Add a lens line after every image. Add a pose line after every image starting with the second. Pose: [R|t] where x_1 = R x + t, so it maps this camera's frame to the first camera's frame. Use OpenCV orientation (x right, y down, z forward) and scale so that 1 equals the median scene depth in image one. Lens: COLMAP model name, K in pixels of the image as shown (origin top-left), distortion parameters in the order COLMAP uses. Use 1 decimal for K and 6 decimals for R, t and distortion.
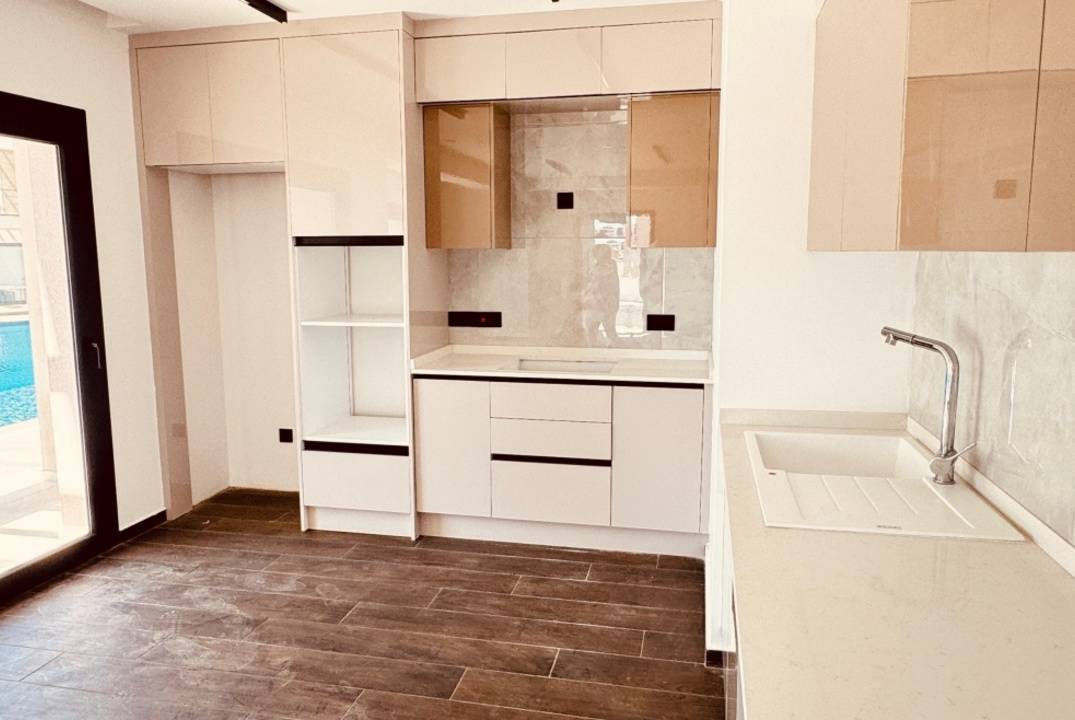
lens RADIAL K [[761.2, 0, 529.8], [0, 761.2, 350.6], [0, 0, 1]] dist [-0.005652, 0.012522]
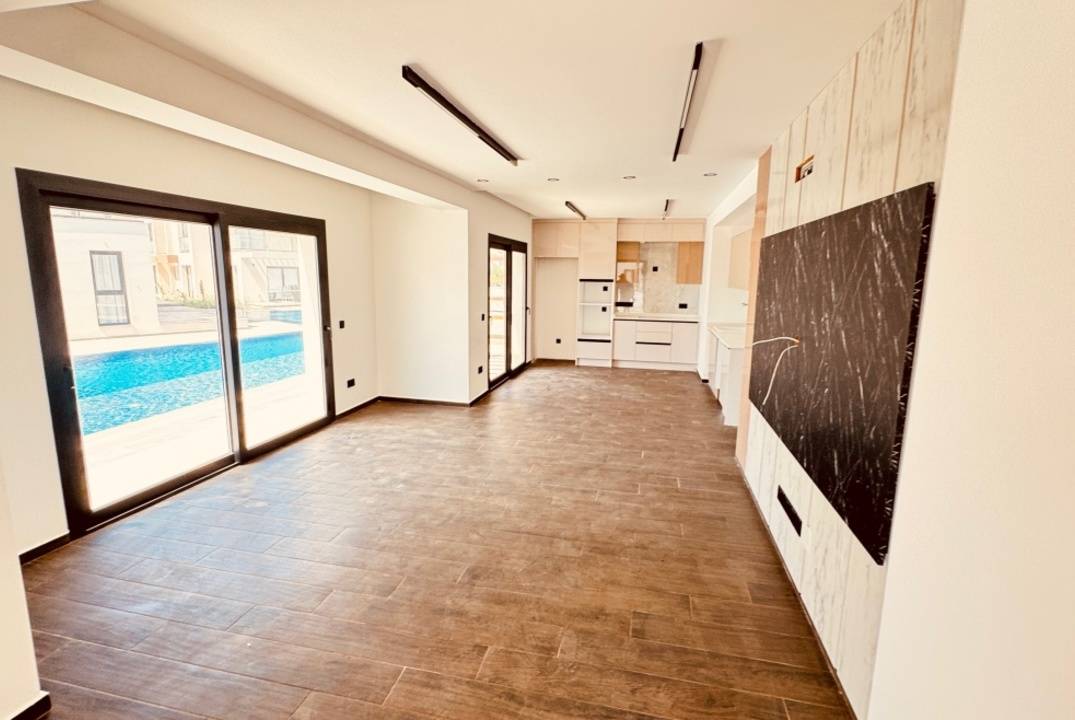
lens RADIAL K [[513.5, 0, 529.3], [0, 513.5, 351.2], [0, 0, 1]] dist [-0.001394, -0.000174]
pose [[0.999768, 0.017092, 0.013088, -0.557643], [-0.017478, 0.999398, 0.029976, 0.111961], [-0.012567, -0.030198, 0.999465, -1.329203]]
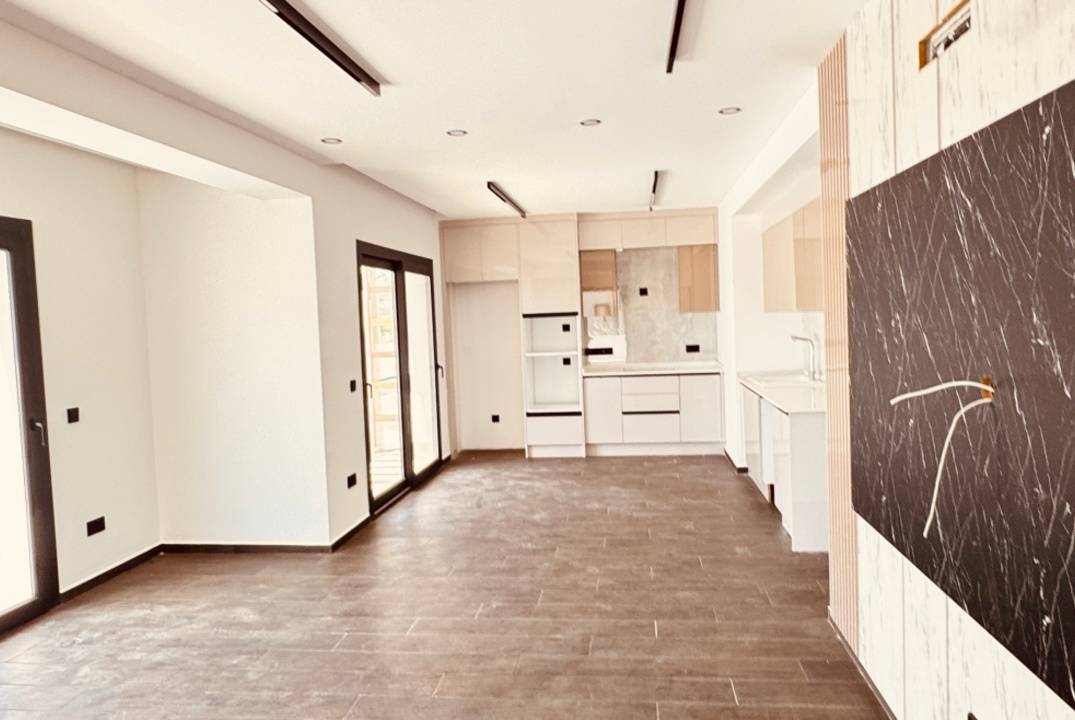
lens RADIAL K [[761.2, 0, 527.1], [0, 761.2, 351.1], [0, 0, 1]] dist [-0.005652, 0.012522]
pose [[0.994178, -0.039833, 0.100118, -0.506640], [0.047566, 0.995967, -0.076075, 0.111683], [-0.096684, 0.080395, 0.992063, -1.065557]]
